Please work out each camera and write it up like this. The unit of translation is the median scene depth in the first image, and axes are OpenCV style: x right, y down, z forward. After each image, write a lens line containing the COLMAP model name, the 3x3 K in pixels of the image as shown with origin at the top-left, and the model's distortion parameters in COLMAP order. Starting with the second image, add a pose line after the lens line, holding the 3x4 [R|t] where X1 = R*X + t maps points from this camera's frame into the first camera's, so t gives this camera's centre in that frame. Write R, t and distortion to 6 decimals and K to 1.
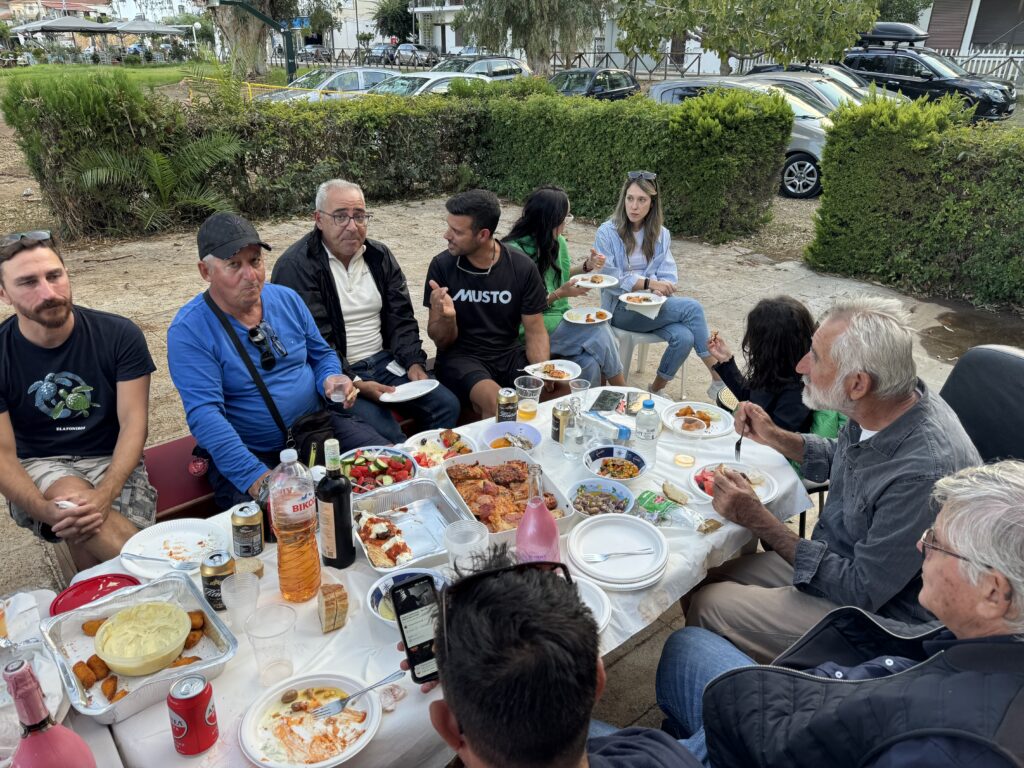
lens RADIAL K [[721.0, 0, 511.9], [0, 721.0, 386.1], [0, 0, 1]] dist [-0.003822, -0.002762]
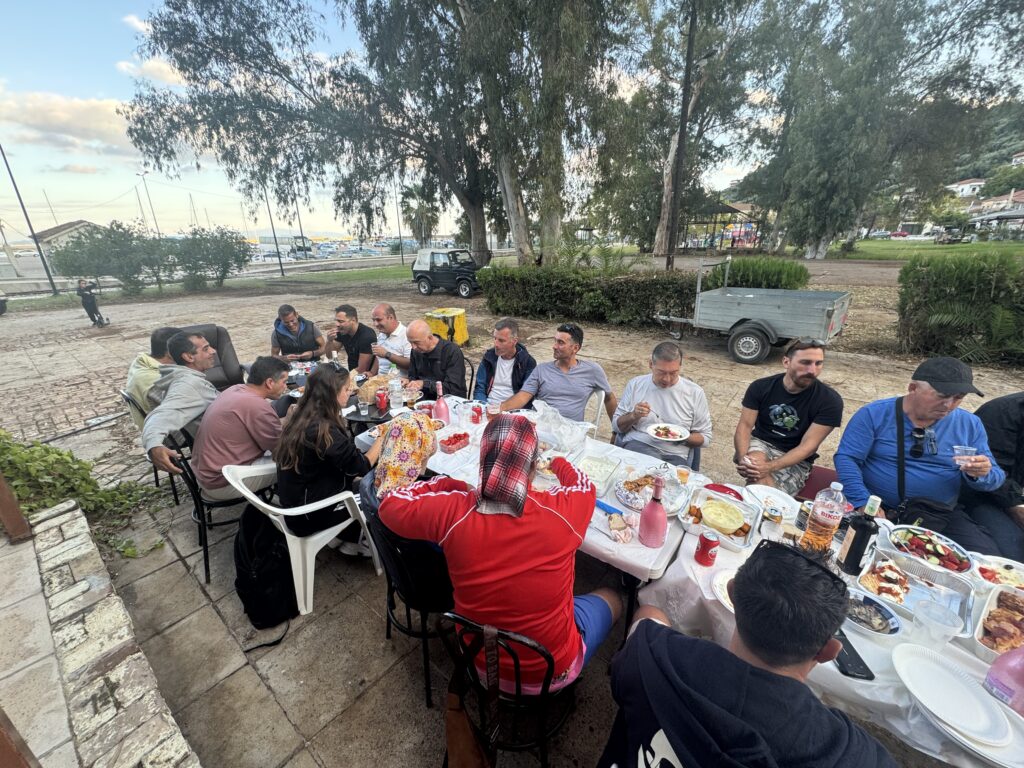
lens RADIAL K [[421.4, 0, 511.6], [0, 421.4, 386.6], [0, 0, 1]] dist [-0.003304, 0.000717]
pose [[0.186480, 0.314539, -0.930747, 0.301297], [-0.390680, 0.892982, 0.223502, -0.026655], [0.901440, 0.321946, 0.289408, -0.047417]]
